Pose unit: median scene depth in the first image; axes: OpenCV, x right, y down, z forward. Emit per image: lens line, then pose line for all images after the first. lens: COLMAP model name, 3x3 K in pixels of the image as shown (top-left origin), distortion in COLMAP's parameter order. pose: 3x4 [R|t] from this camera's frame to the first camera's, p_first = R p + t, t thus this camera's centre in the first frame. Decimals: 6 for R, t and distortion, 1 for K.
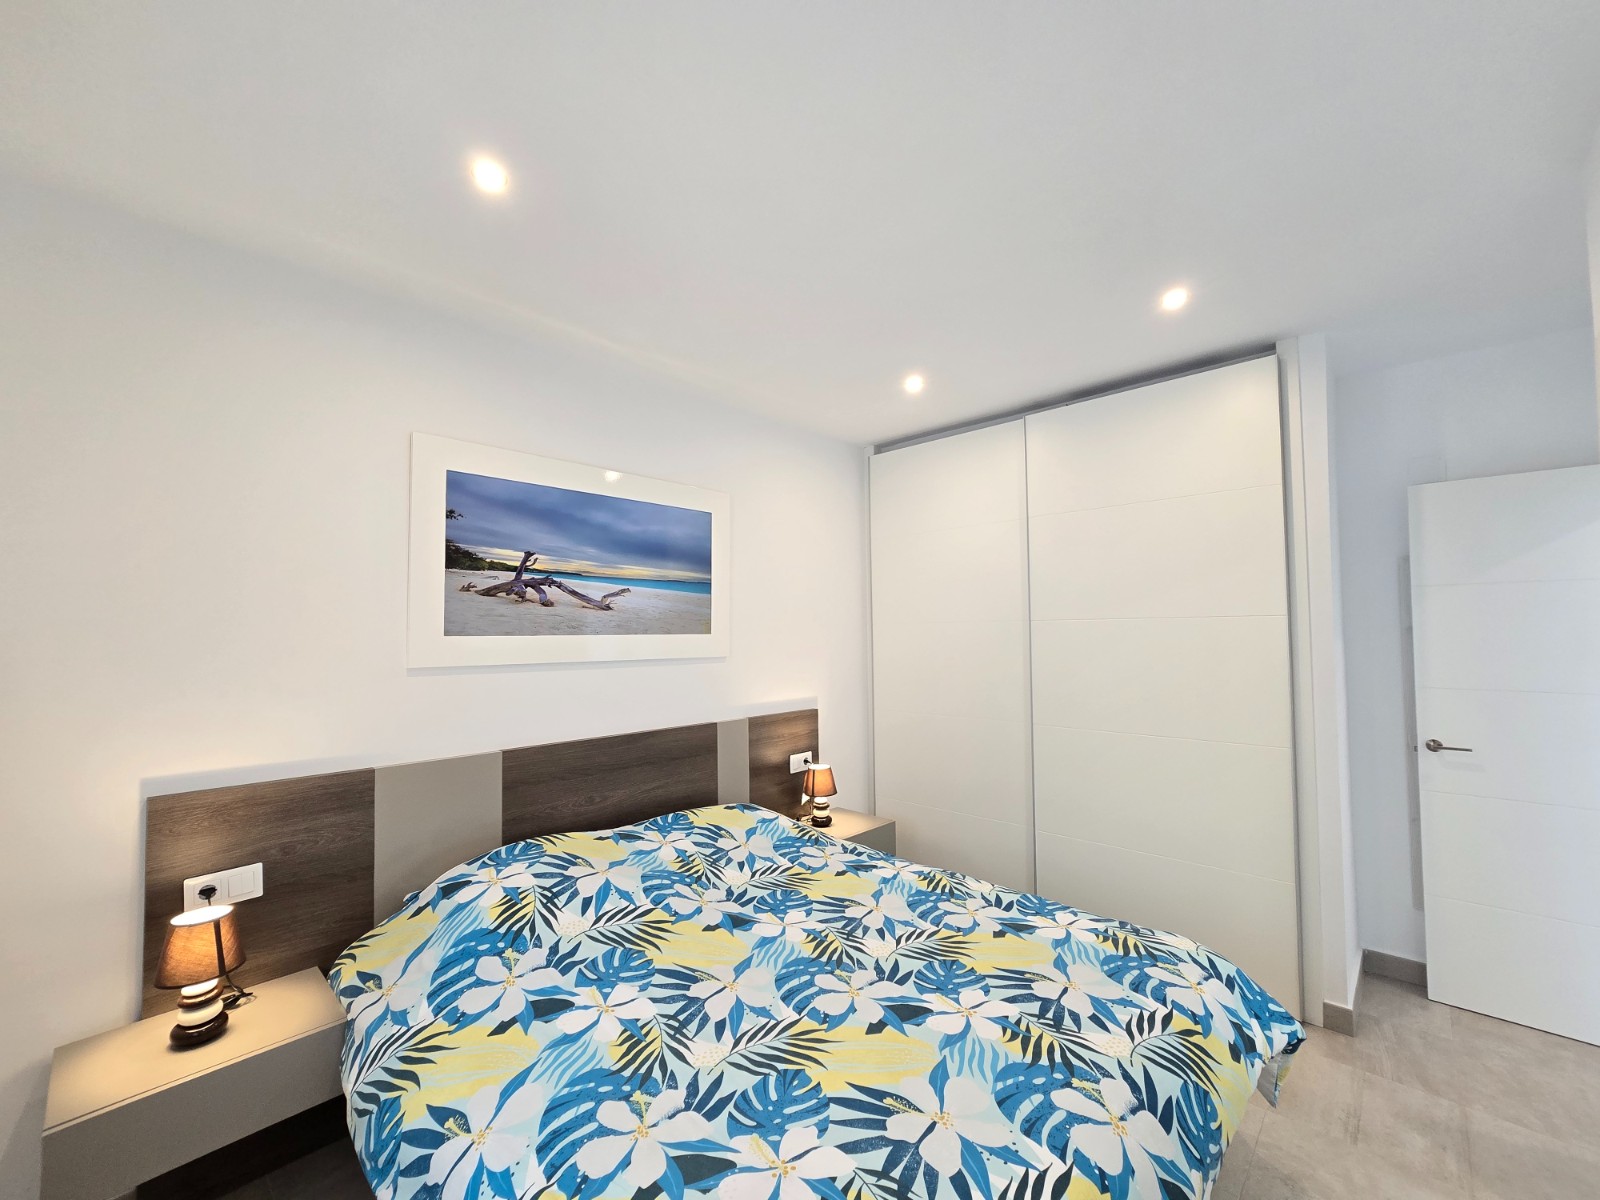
lens RADIAL K [[653.3, 0, 786.4], [0, 653.3, 606.2], [0, 0, 1]] dist [-0.001403, -0.001280]
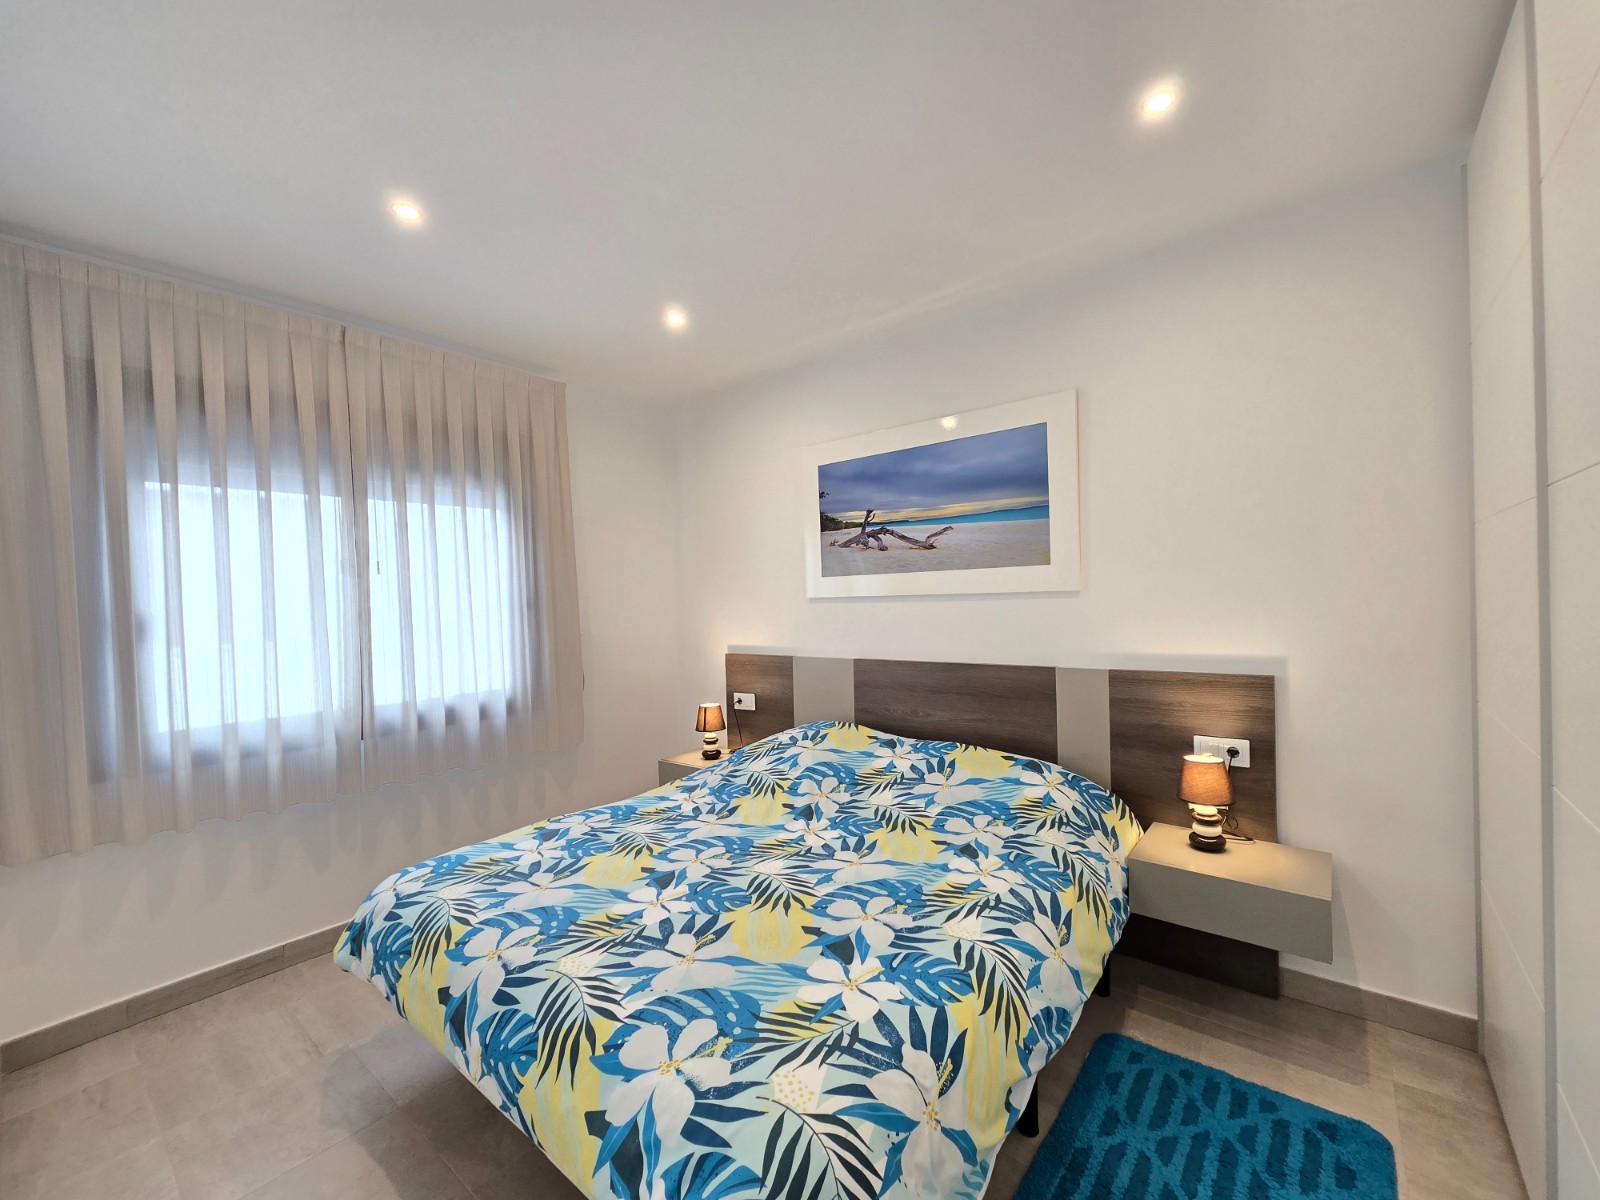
lens RADIAL K [[653.3, 0, 807.2], [0, 653.3, 597.1], [0, 0, 1]] dist [-0.001403, -0.001280]
pose [[0.087547, 0.001458, -0.996159, 0.896834], [0.067853, 0.997668, 0.007423, 0.072052], [0.993847, -0.068242, 0.087244, 0.761725]]
